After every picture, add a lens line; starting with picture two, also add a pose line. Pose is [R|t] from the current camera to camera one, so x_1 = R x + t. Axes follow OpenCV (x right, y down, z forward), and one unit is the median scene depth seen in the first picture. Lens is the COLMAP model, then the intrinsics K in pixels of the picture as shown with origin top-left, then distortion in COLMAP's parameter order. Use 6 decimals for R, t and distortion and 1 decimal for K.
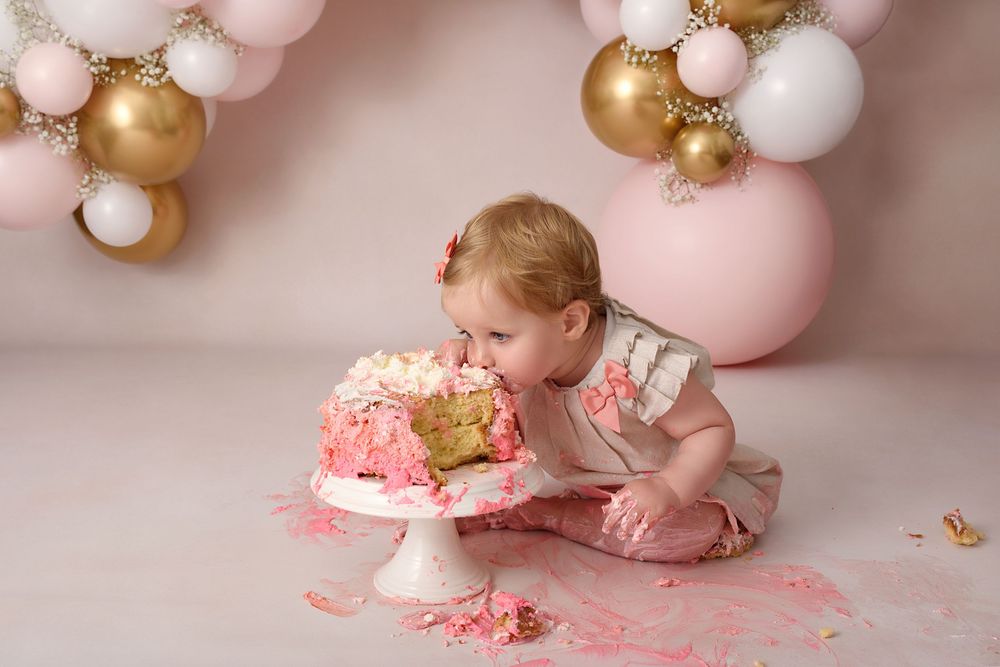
lens RADIAL K [[999.3, 0, 500.0], [0, 999.3, 333.5], [0, 0, 1]] dist [0.019947, 0.008393]
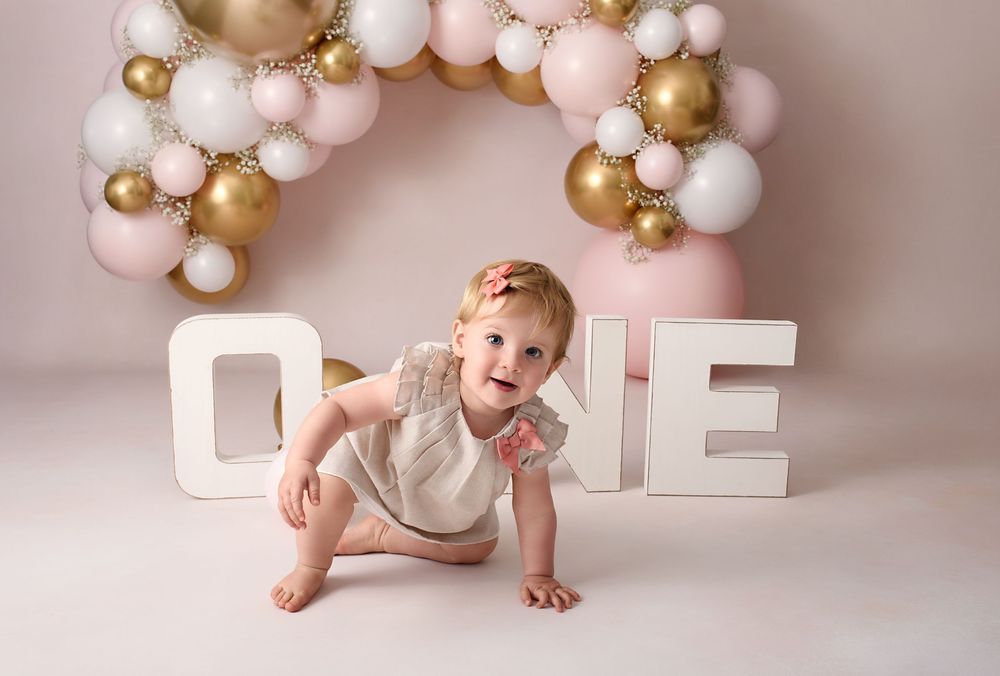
lens RADIAL K [[1051.5, 0, 545.6], [0, 1051.5, 340.8], [0, 0, 1]] dist [0.001781, 0.015628]
pose [[0.991944, -0.006629, 0.126506, -0.136242], [0.008607, 0.999849, -0.015097, 0.000431], [-0.126387, 0.016064, 0.991851, -0.448725]]
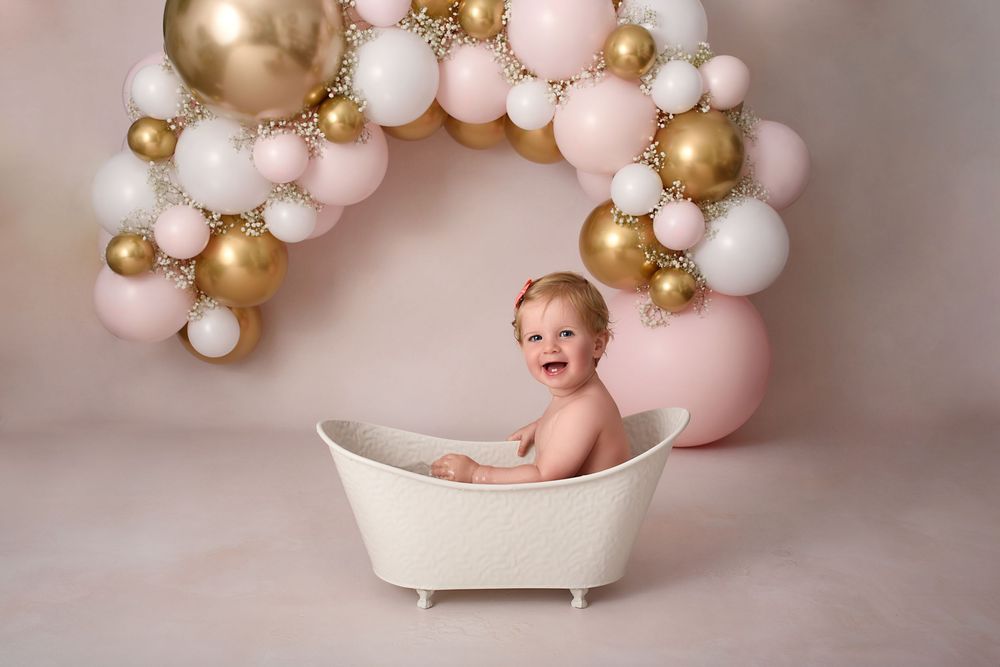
lens RADIAL K [[957.3, 0, 502.8], [0, 957.3, 332.6], [0, 0, 1]] dist [0.006003, -0.014620]
pose [[0.998867, 0.002553, 0.047510, -0.083408], [0.000328, 0.998166, -0.060527, -0.045980], [-0.047578, 0.060474, 0.997035, -0.258438]]
